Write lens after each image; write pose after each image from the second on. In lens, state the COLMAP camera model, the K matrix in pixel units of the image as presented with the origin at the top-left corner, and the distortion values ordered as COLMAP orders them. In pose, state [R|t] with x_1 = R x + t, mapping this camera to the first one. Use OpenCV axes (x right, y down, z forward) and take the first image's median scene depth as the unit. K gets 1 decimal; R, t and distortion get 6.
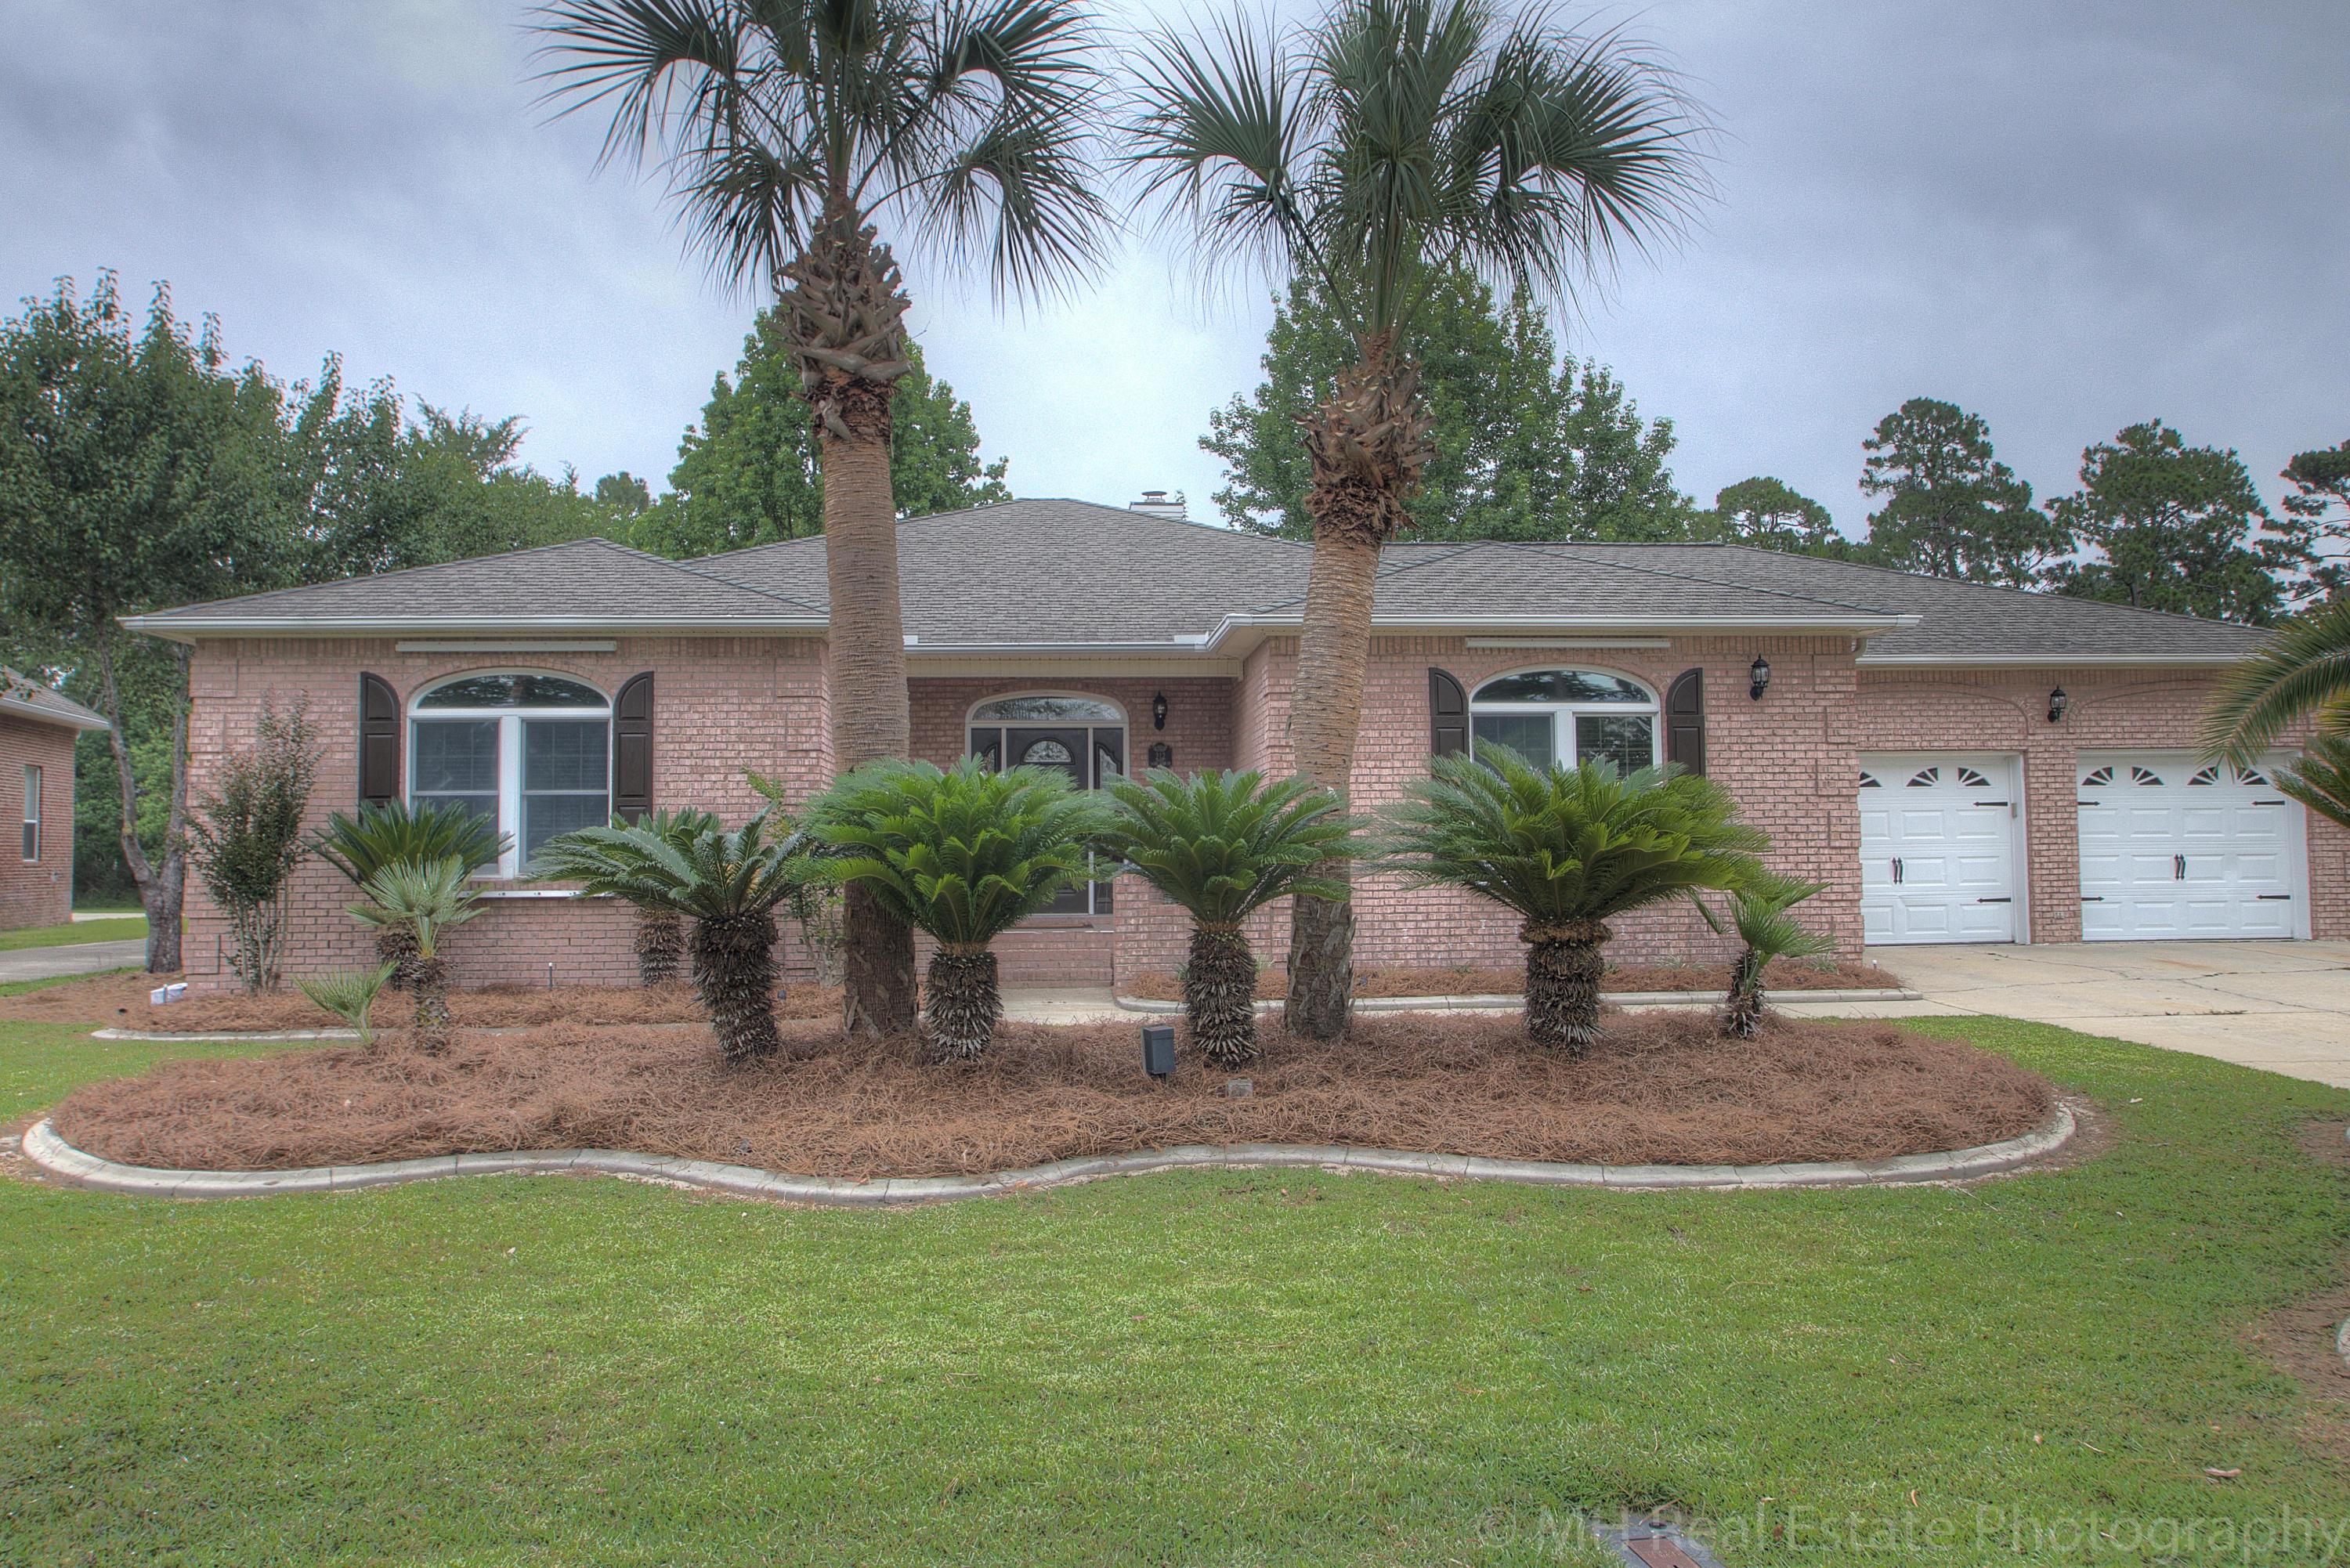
lens RADIAL K [[1544.5, 0, 1176.6], [0, 1544.5, 767.6], [0, 0, 1]] dist [-0.026529, 0.003252]
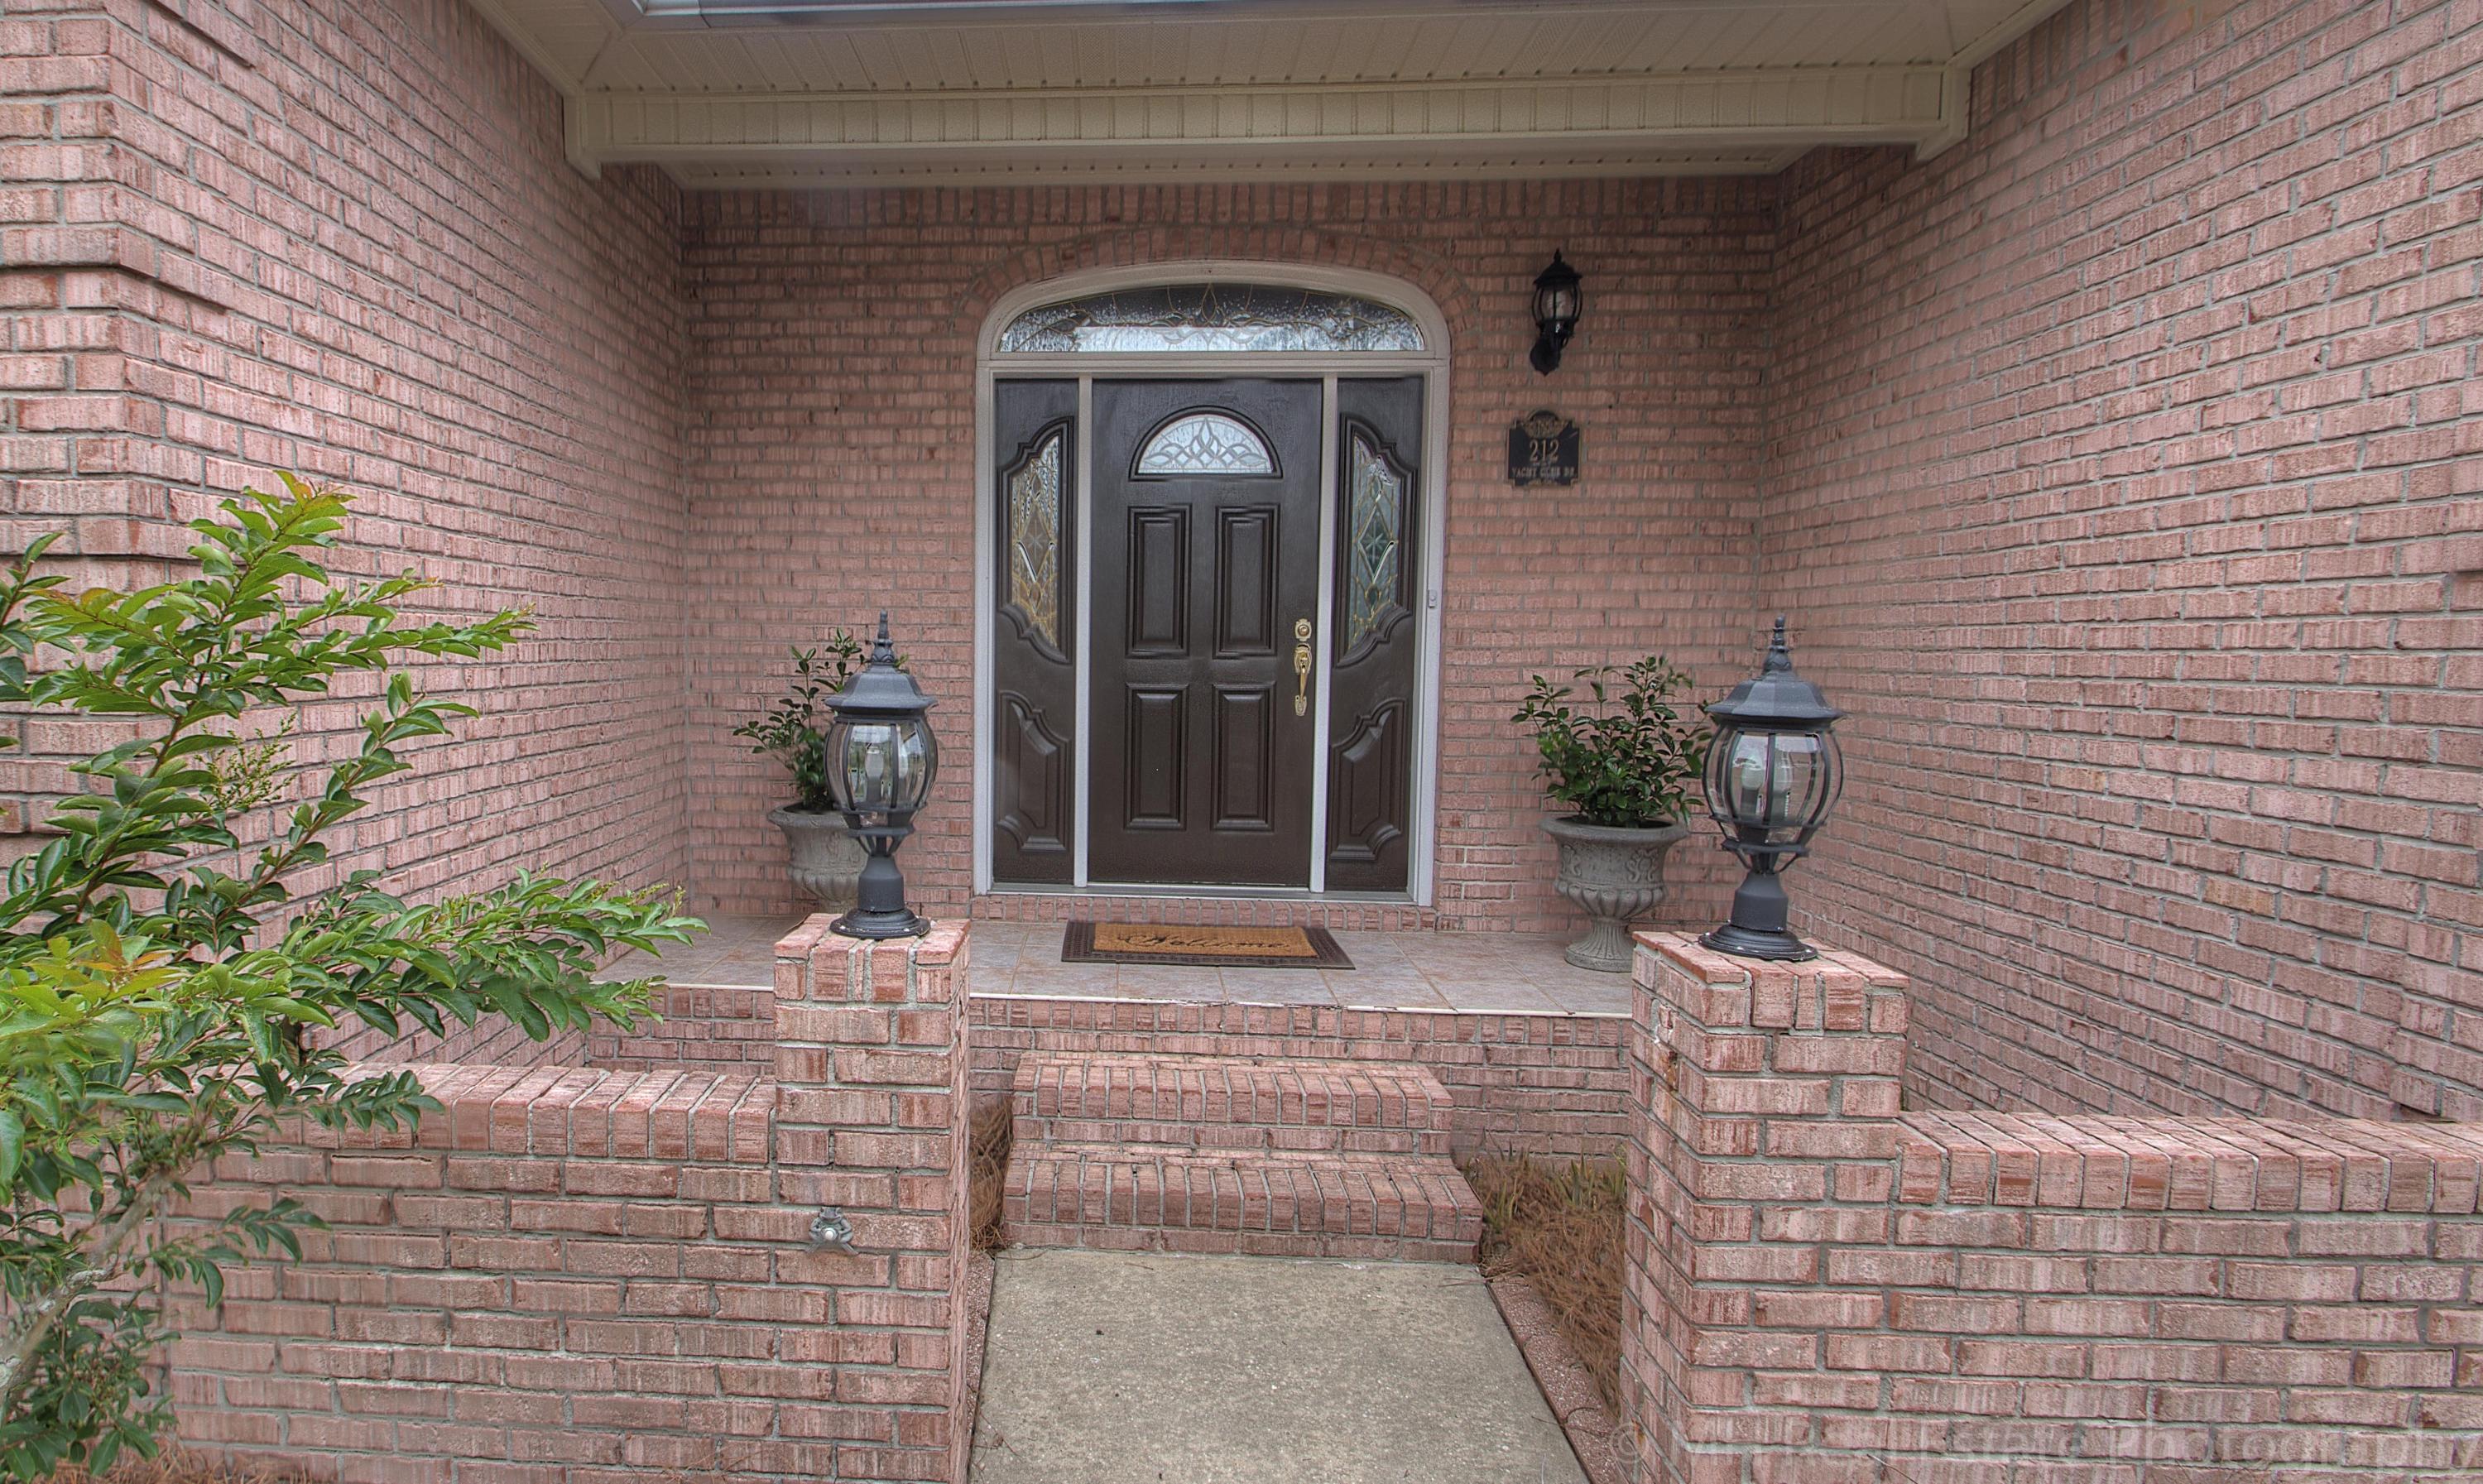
lens RADIAL K [[1349.2, 0, 1021.7], [0, 1349.2, 749.6], [0, 0, 1]] dist [0.015580, -0.015113]
pose [[0.987943, 0.031532, -0.151570, -0.096787], [-0.011073, 0.990923, 0.133977, 0.023927], [0.154419, -0.130683, 0.979325, 0.852270]]
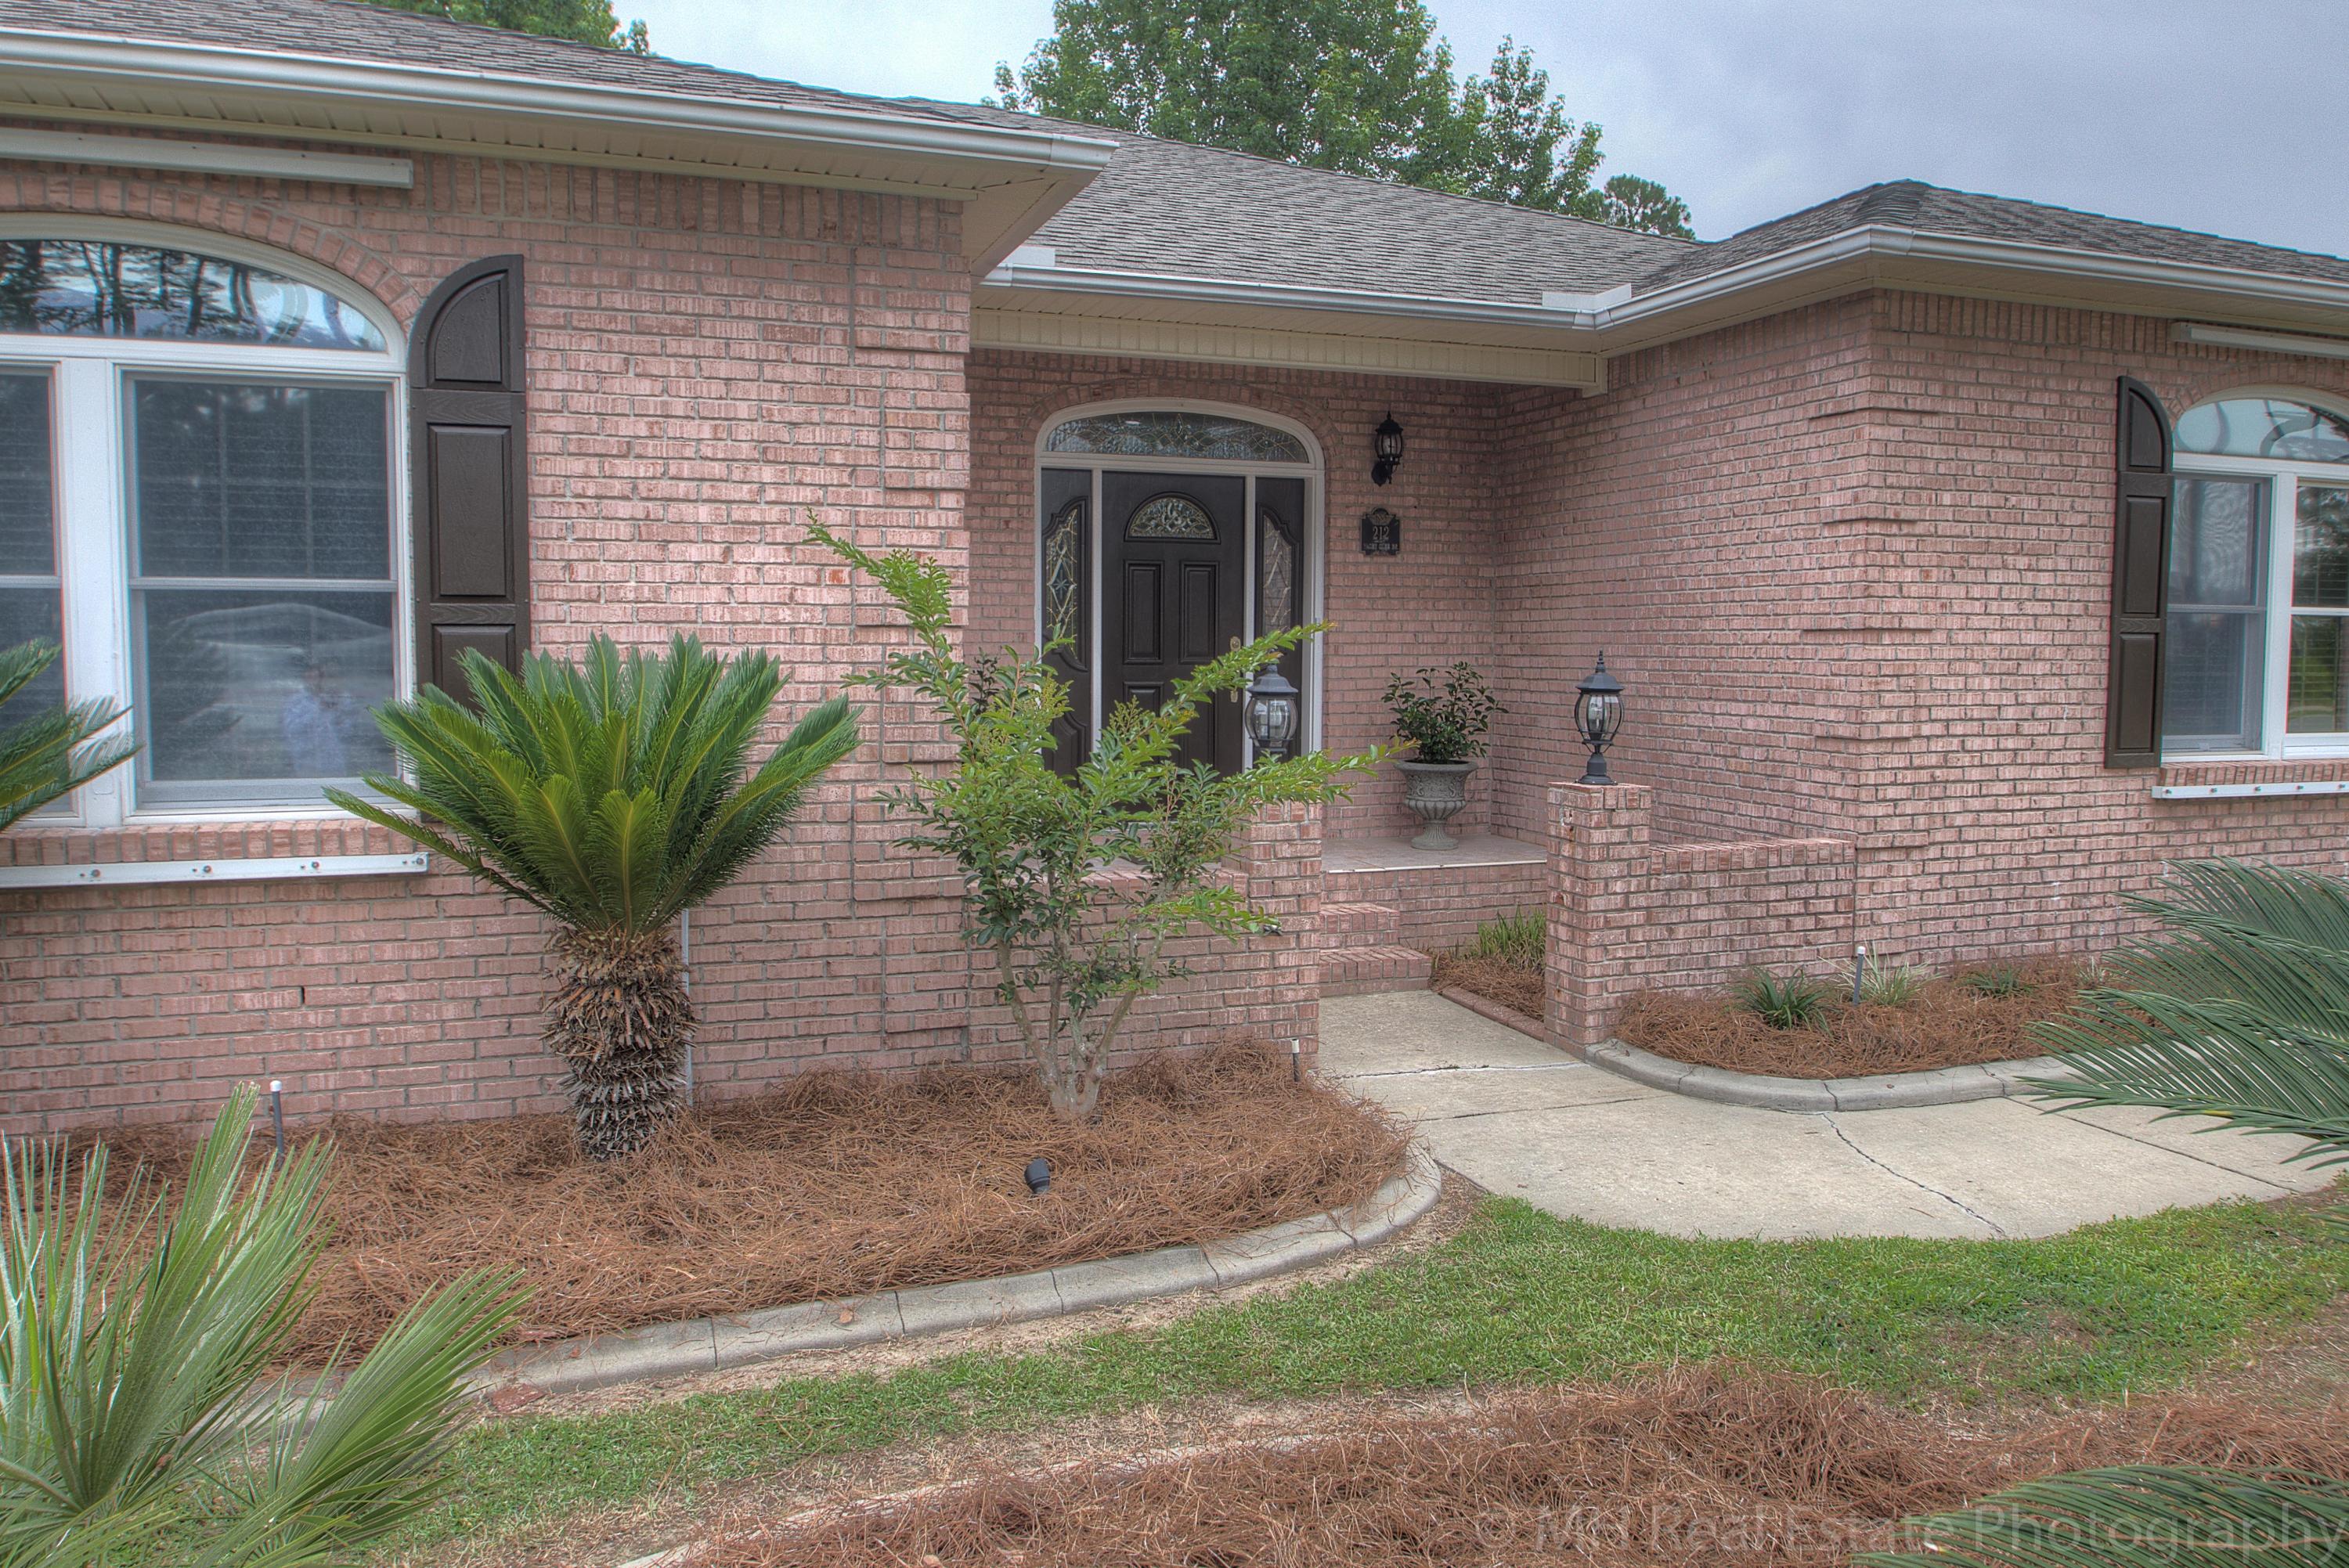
lens RADIAL K [[1612.2, 0, 1155.4], [0, 1612.2, 747.7], [0, 0, 1]] dist [-0.027115, 0.004292]
pose [[0.965363, -0.004256, 0.260876, -0.295417], [-0.026626, 0.993040, 0.114730, 0.005708], [-0.259548, -0.117702, 0.958531, 0.584638]]
